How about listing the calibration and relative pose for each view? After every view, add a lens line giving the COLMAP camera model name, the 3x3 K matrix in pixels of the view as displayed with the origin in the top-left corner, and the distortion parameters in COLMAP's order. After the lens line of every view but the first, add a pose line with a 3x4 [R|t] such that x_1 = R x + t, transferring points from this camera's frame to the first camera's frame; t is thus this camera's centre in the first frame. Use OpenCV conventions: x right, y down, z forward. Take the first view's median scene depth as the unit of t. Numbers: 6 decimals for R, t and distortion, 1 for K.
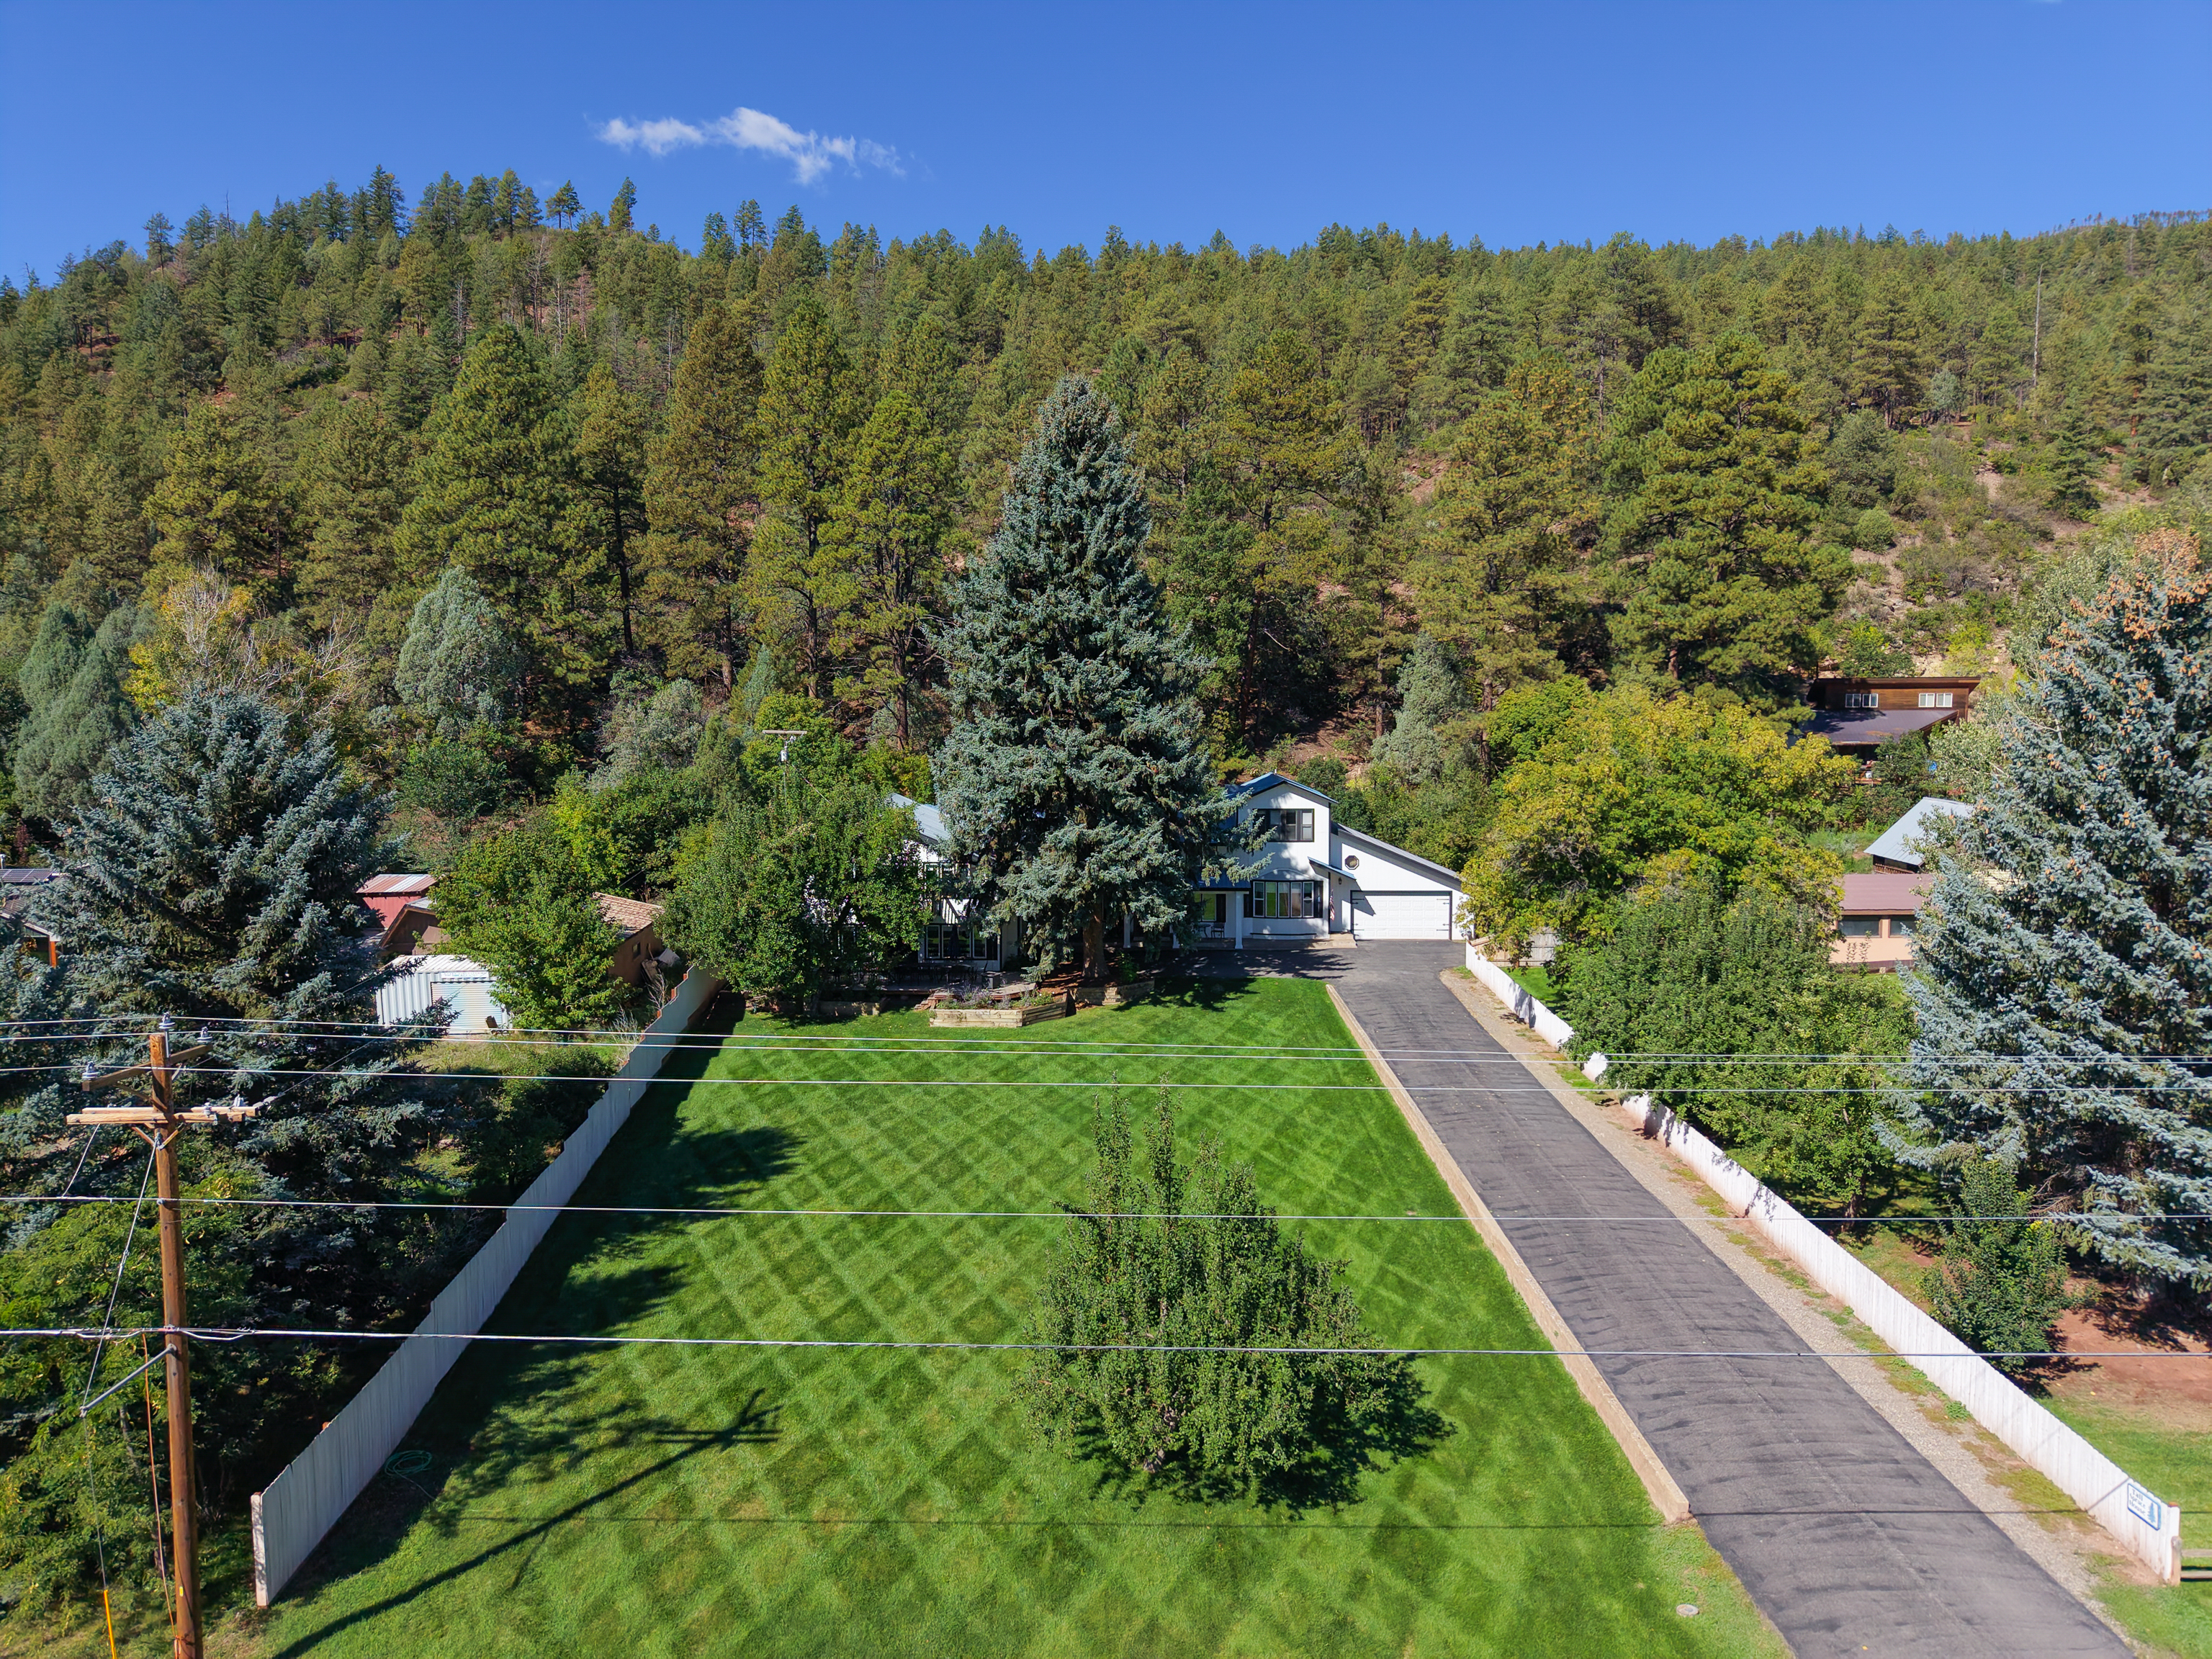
lens RADIAL K [[1493.6, 0, 1104.3], [0, 1493.6, 825.9], [0, 0, 1]] dist [0.029441, -0.027132]
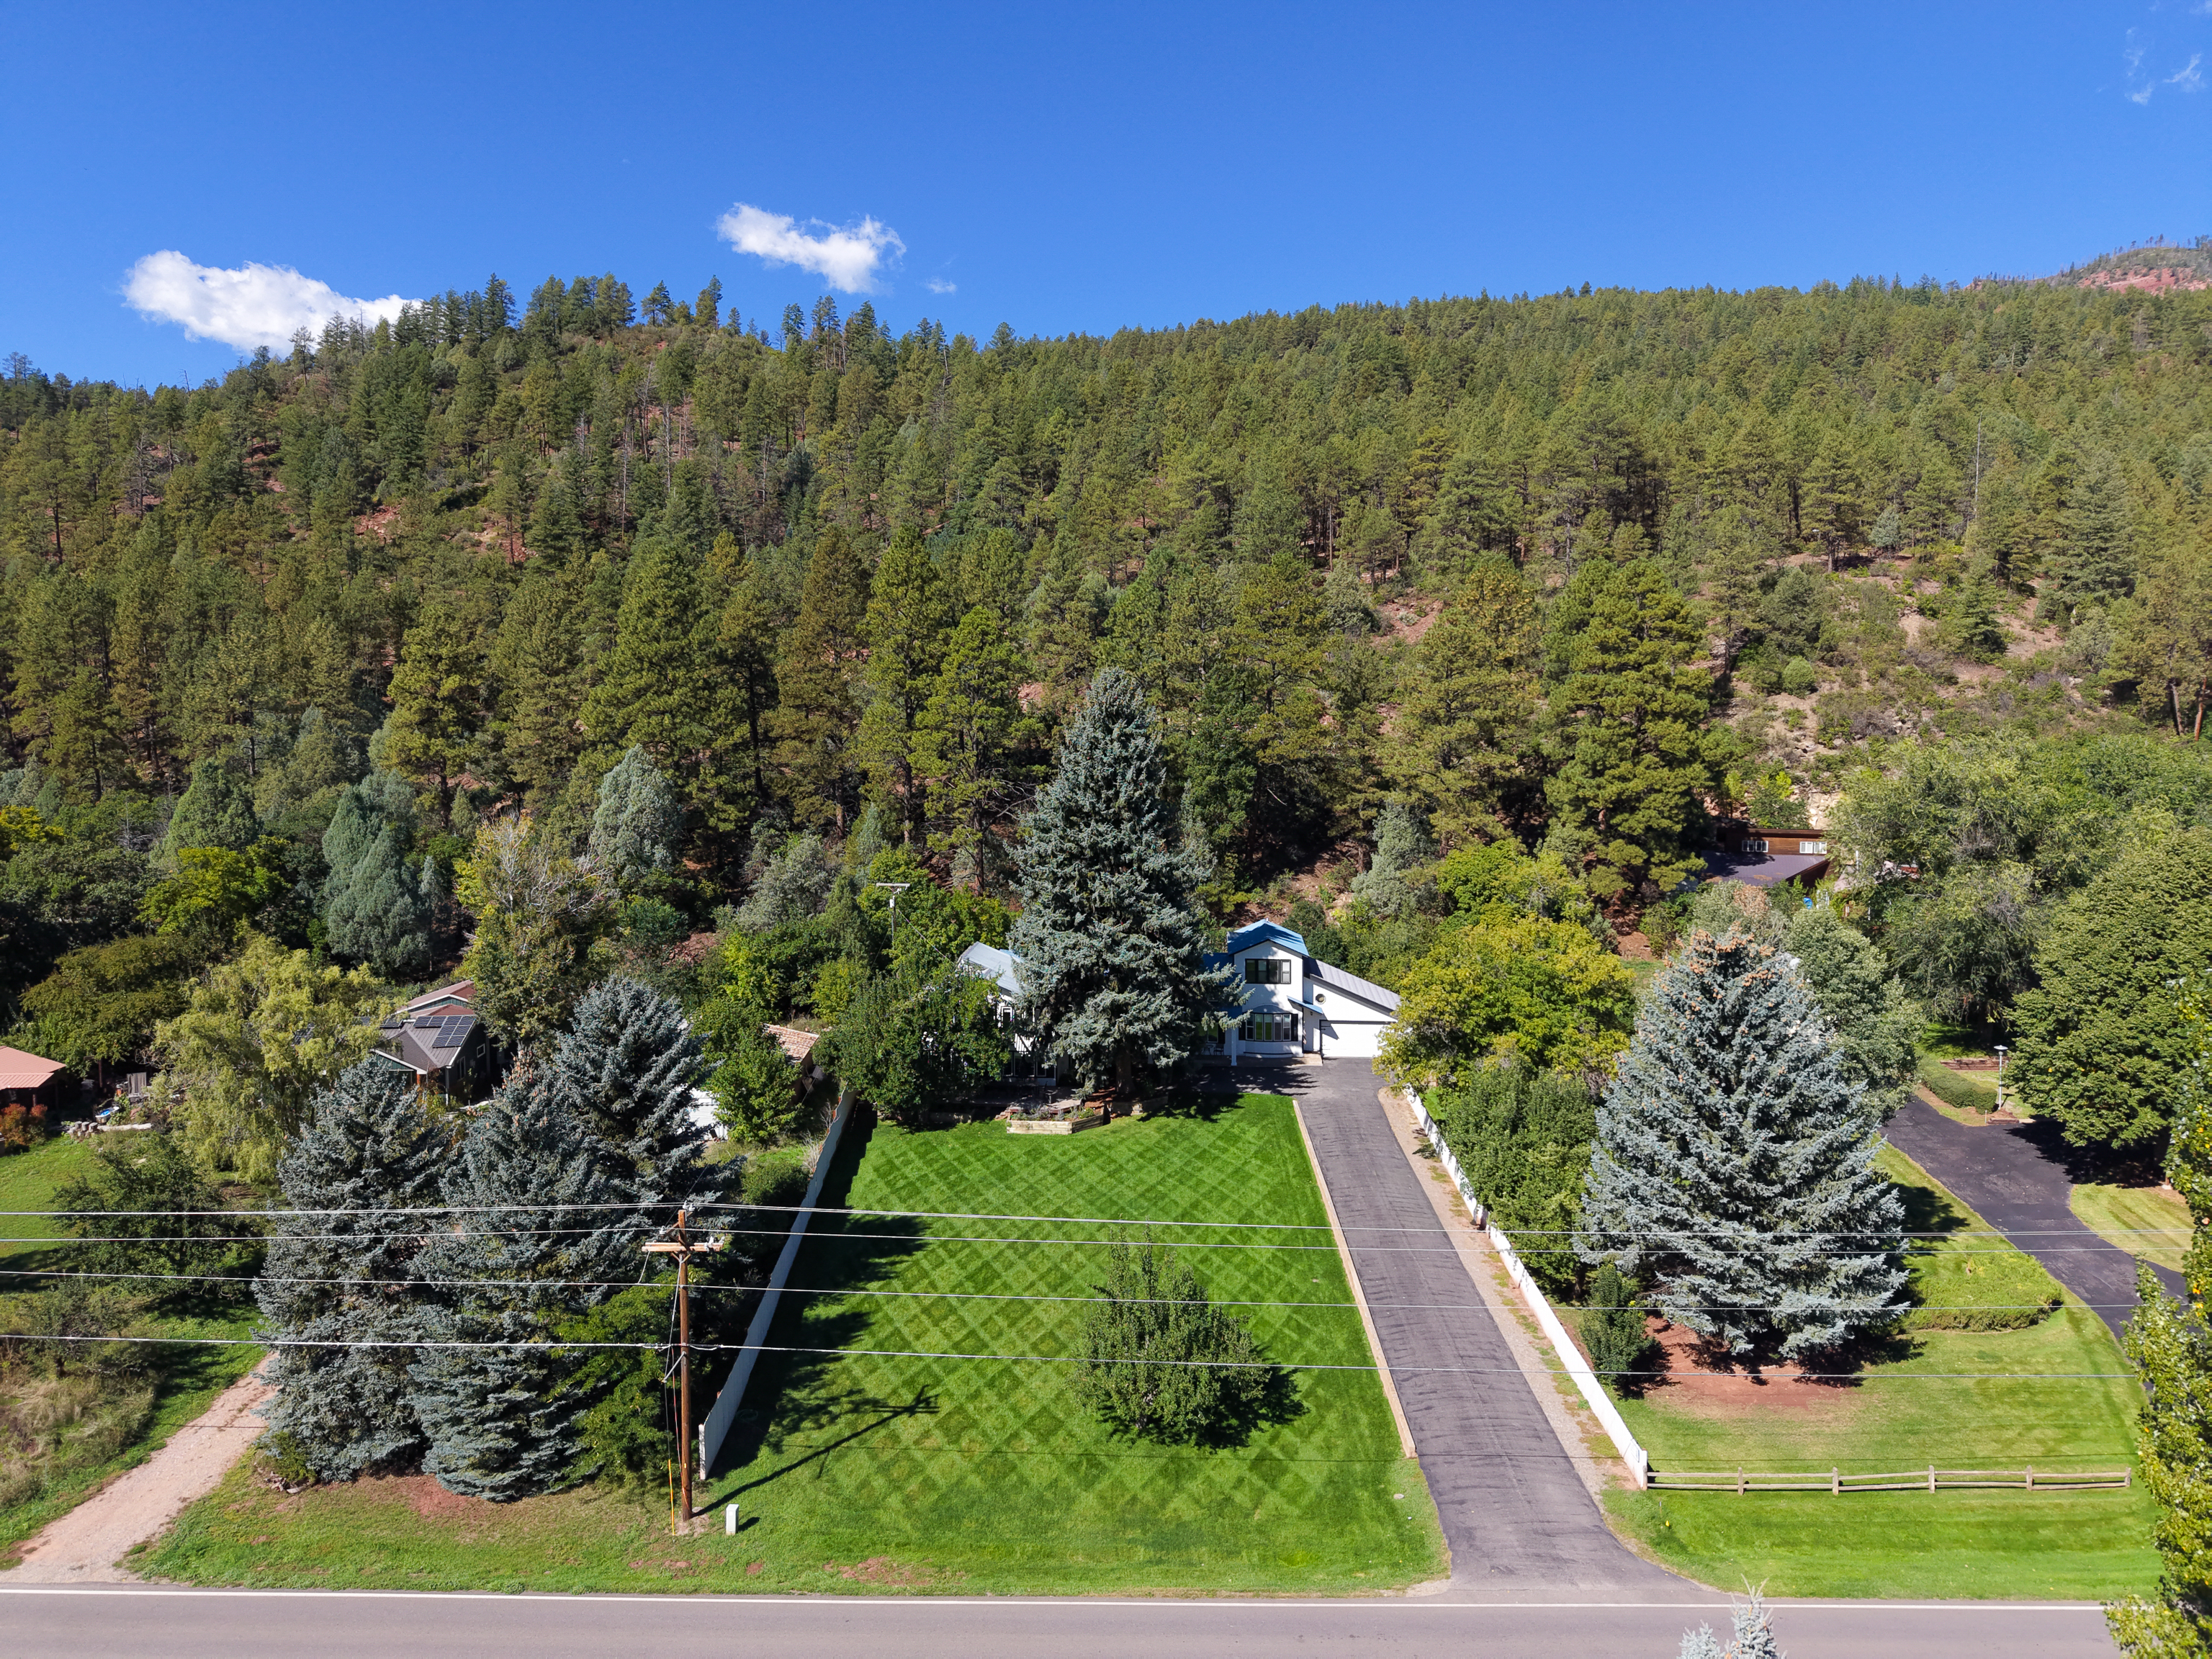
lens RADIAL K [[1493.6, 0, 1102.1], [0, 1493.6, 828.3], [0, 0, 1]] dist [0.029441, -0.027132]
pose [[0.999348, 0.004936, -0.035768, 0.021502], [-0.005206, 0.999959, -0.007475, -0.136758], [0.035730, 0.007656, 0.999332, -0.394223]]
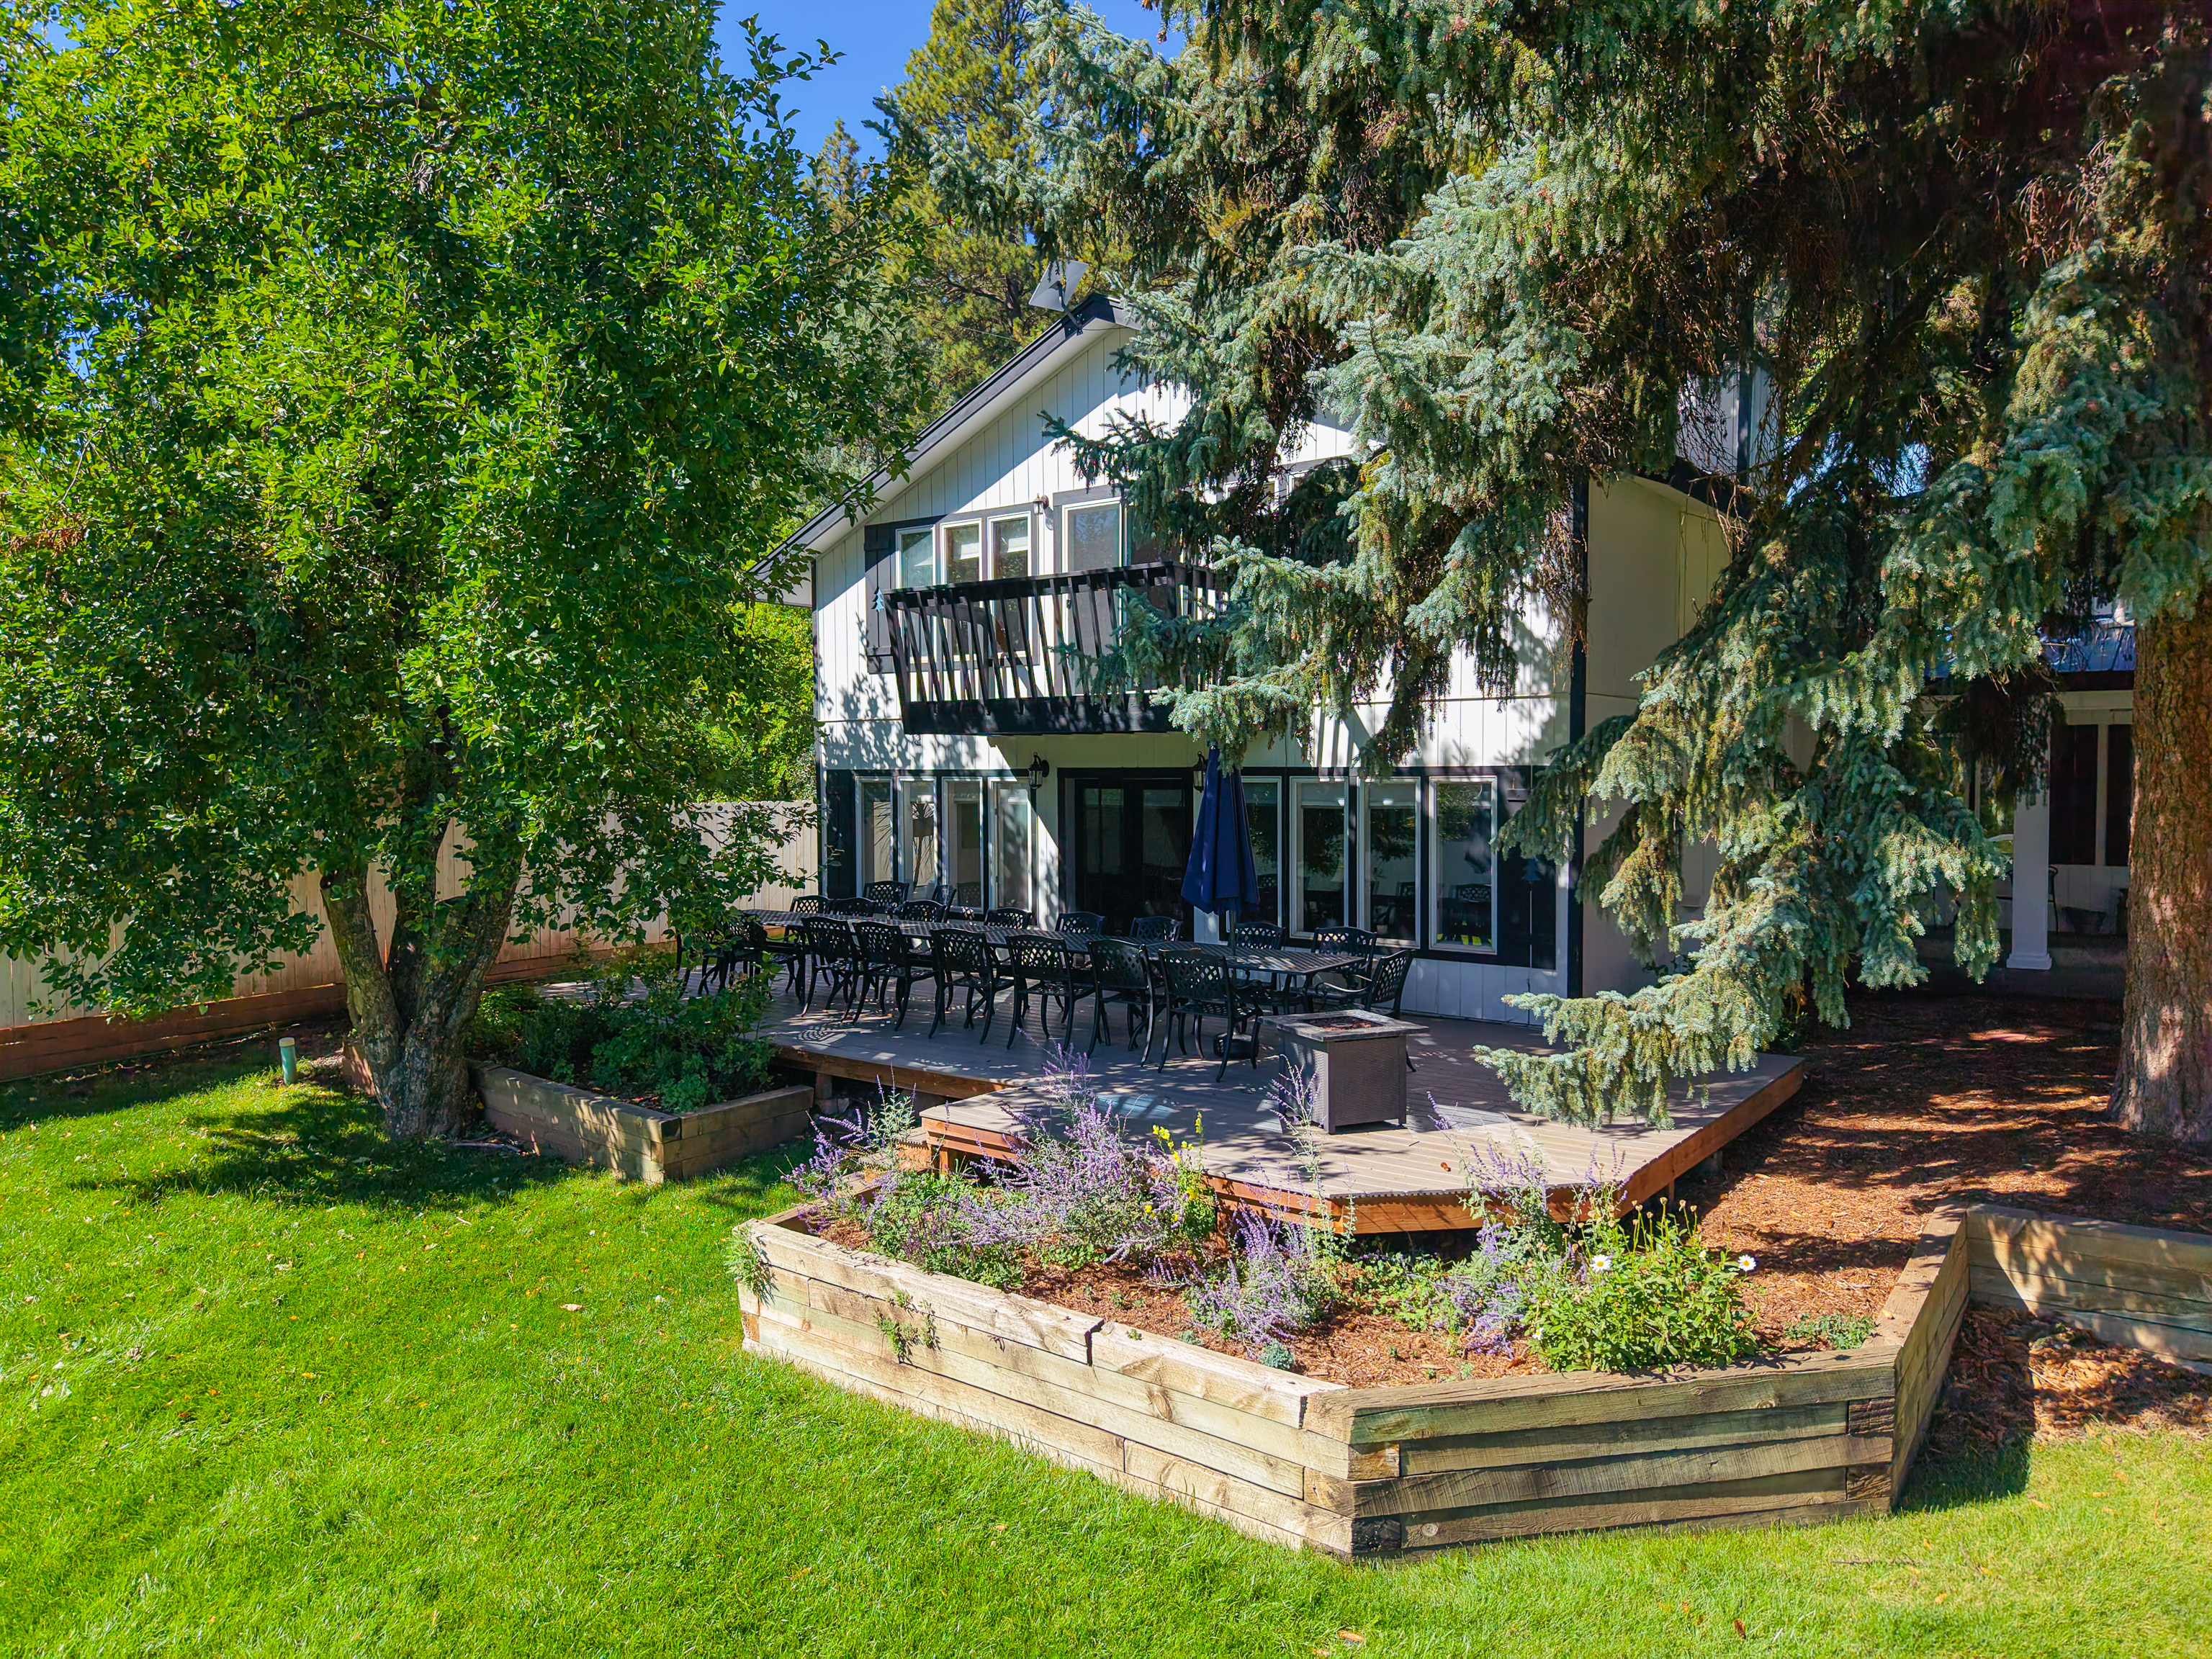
lens RADIAL K [[1493.6, 0, 1084.1], [0, 1493.6, 833.3], [0, 0, 1]] dist [0.029441, -0.027132]
pose [[0.806007, 0.026074, -0.591332, -0.010521], [-0.048056, 0.998614, -0.021469, 0.083469], [0.589952, 0.045721, 0.806143, 0.855103]]
